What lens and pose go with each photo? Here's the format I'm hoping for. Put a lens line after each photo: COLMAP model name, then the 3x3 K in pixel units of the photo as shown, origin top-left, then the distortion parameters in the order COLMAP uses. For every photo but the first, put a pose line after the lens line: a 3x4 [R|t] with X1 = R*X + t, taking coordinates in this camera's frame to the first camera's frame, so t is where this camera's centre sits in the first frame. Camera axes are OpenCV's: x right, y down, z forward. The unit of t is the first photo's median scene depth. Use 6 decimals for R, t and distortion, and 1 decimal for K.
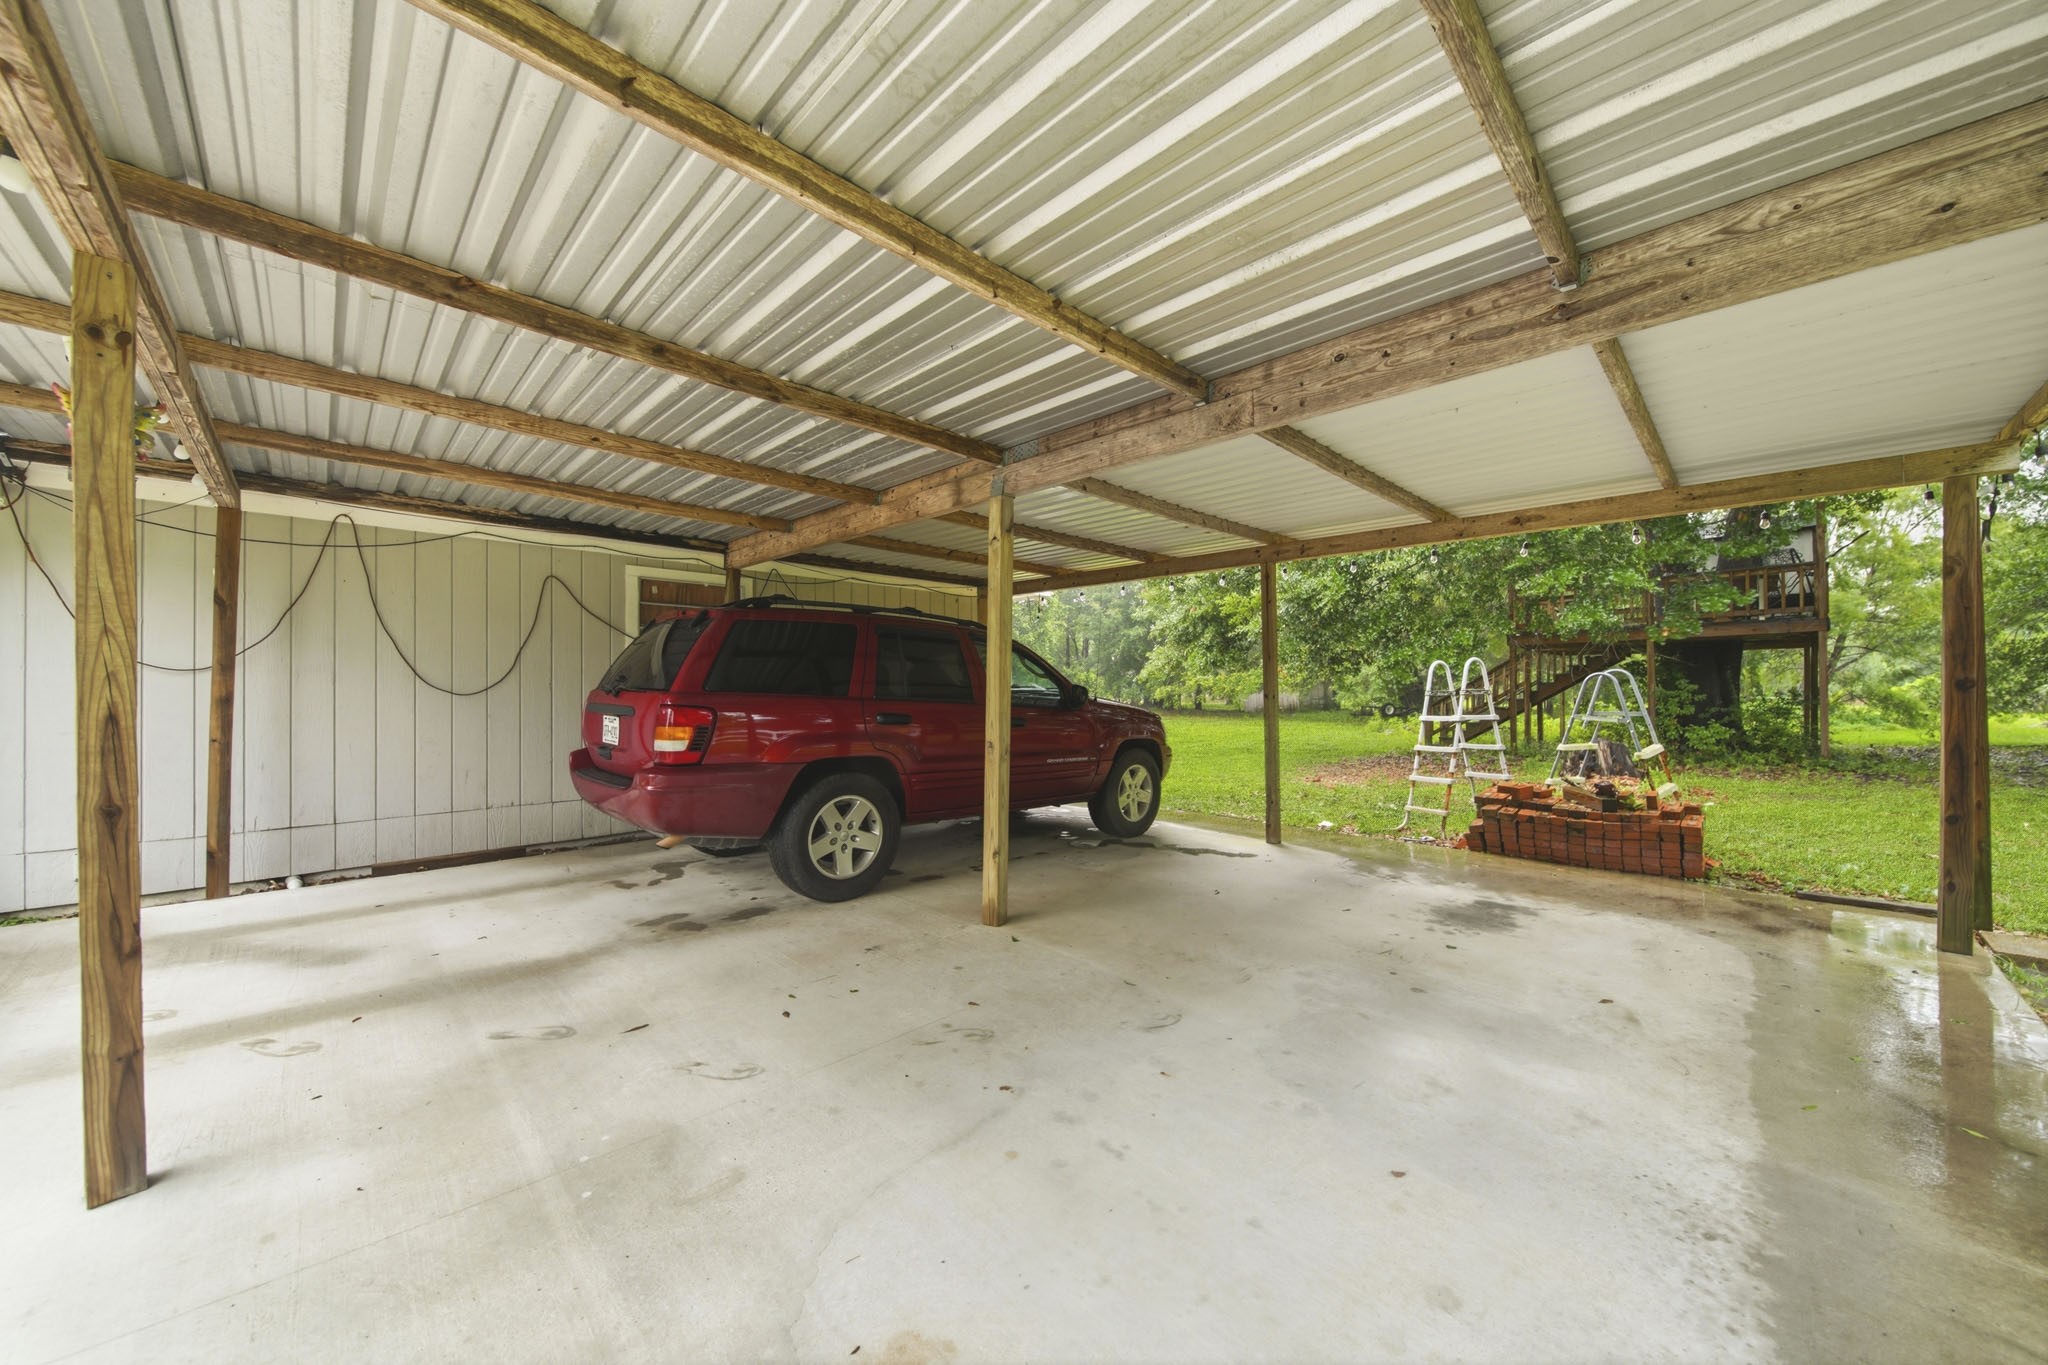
lens RADIAL K [[725.9, 0, 1024.6], [0, 725.9, 693.7], [0, 0, 1]] dist [0.001368, -0.000230]
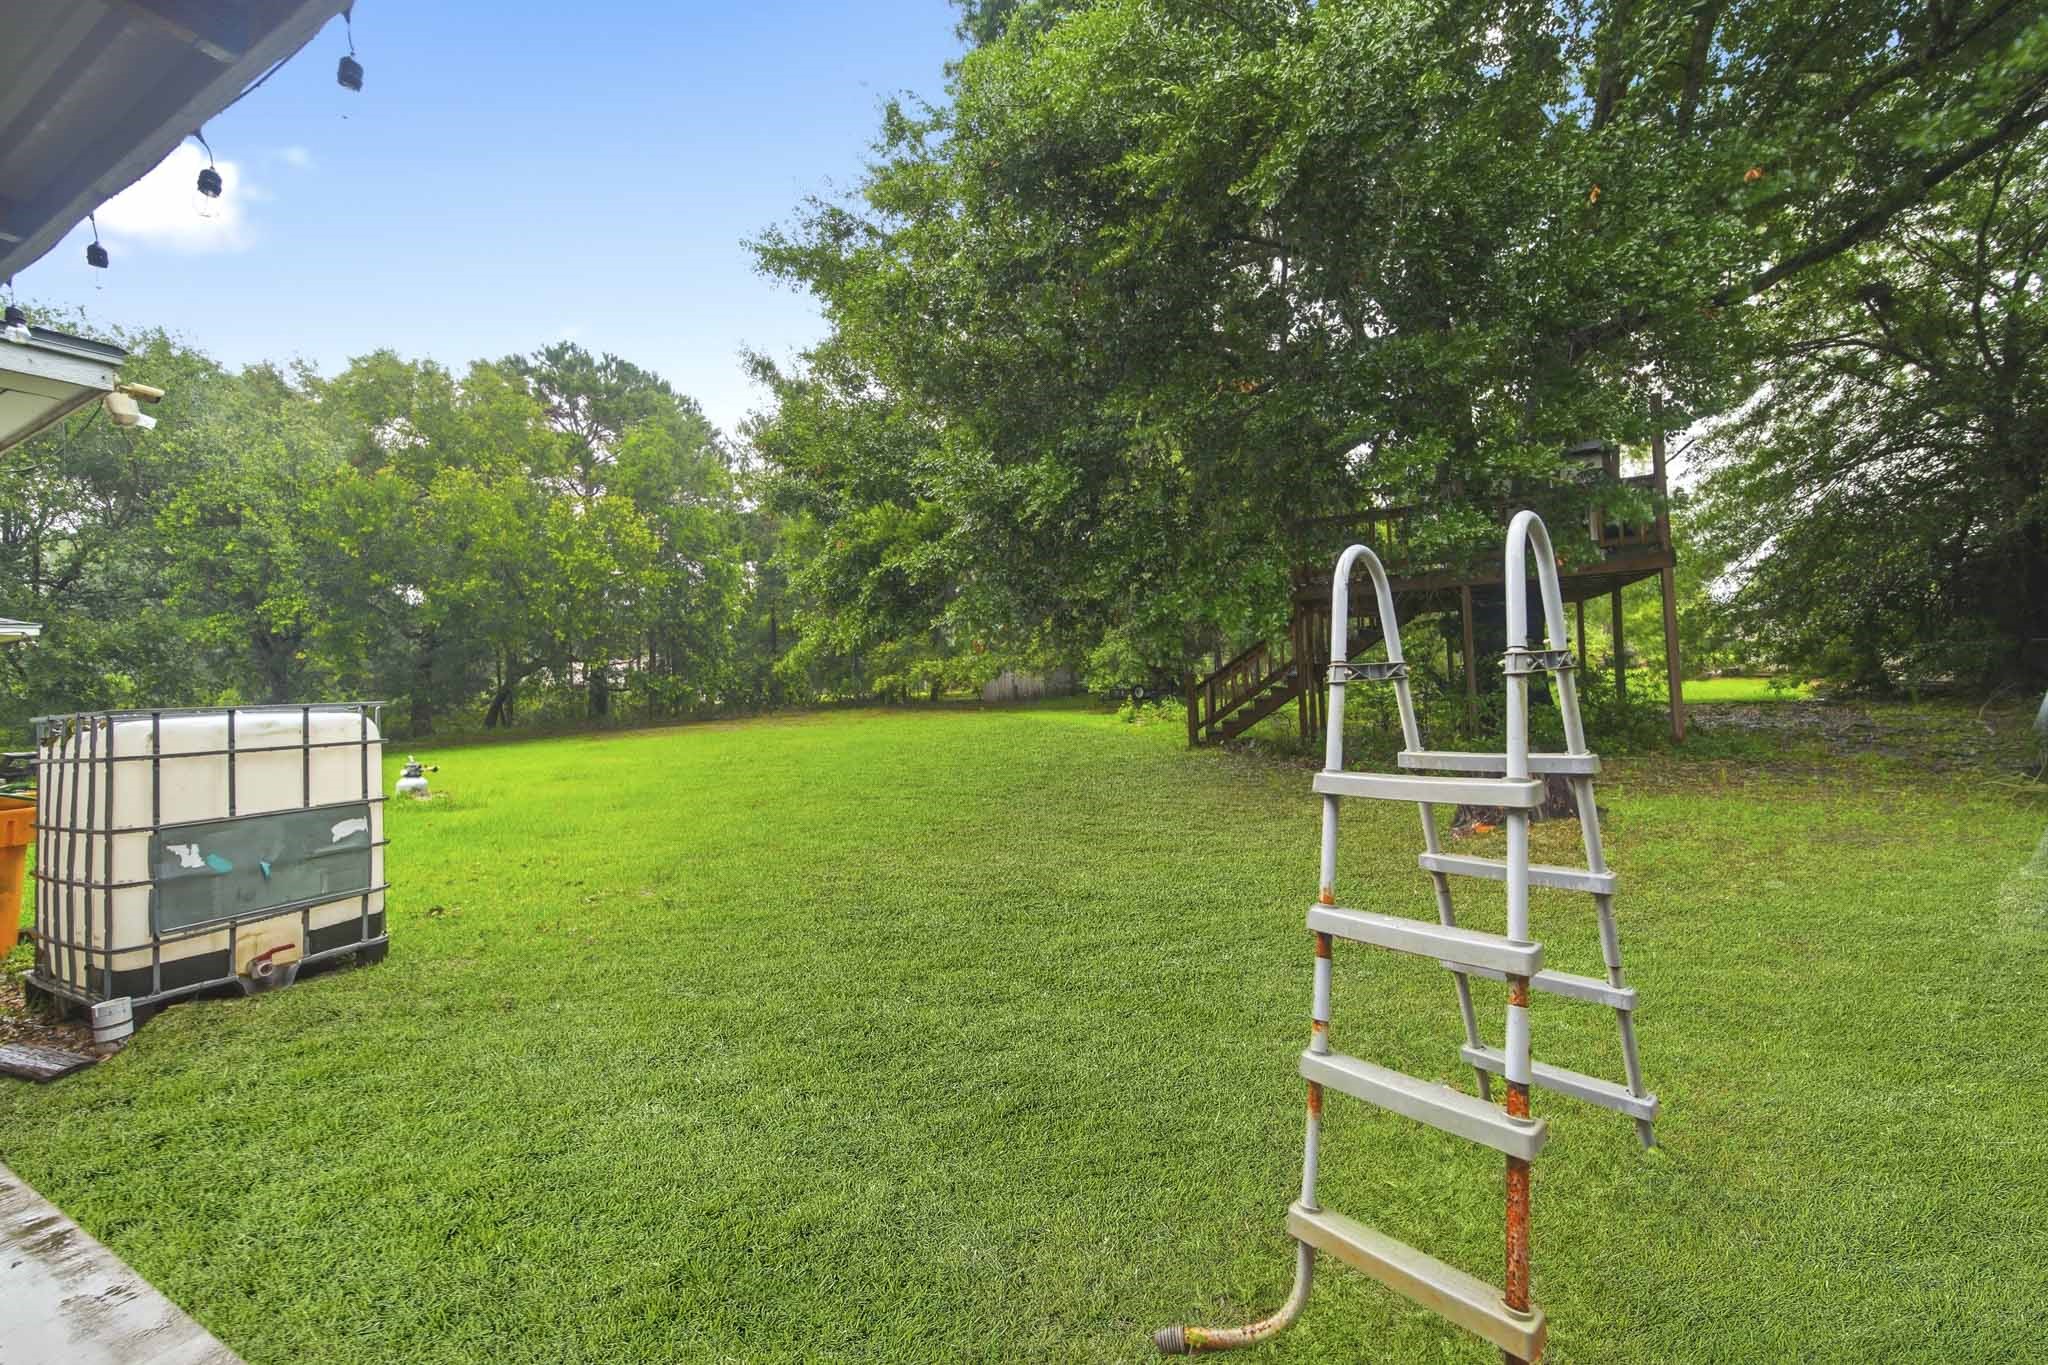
lens RADIAL K [[725.8, 0, 1025.0], [0, 725.8, 673.4], [0, 0, 1]] dist [0.000661, -0.000081]
pose [[0.949475, -0.039178, 0.311389, 0.211903], [0.043582, 0.999024, -0.007193, -0.000820], [-0.310803, 0.020401, 0.950255, 0.448157]]
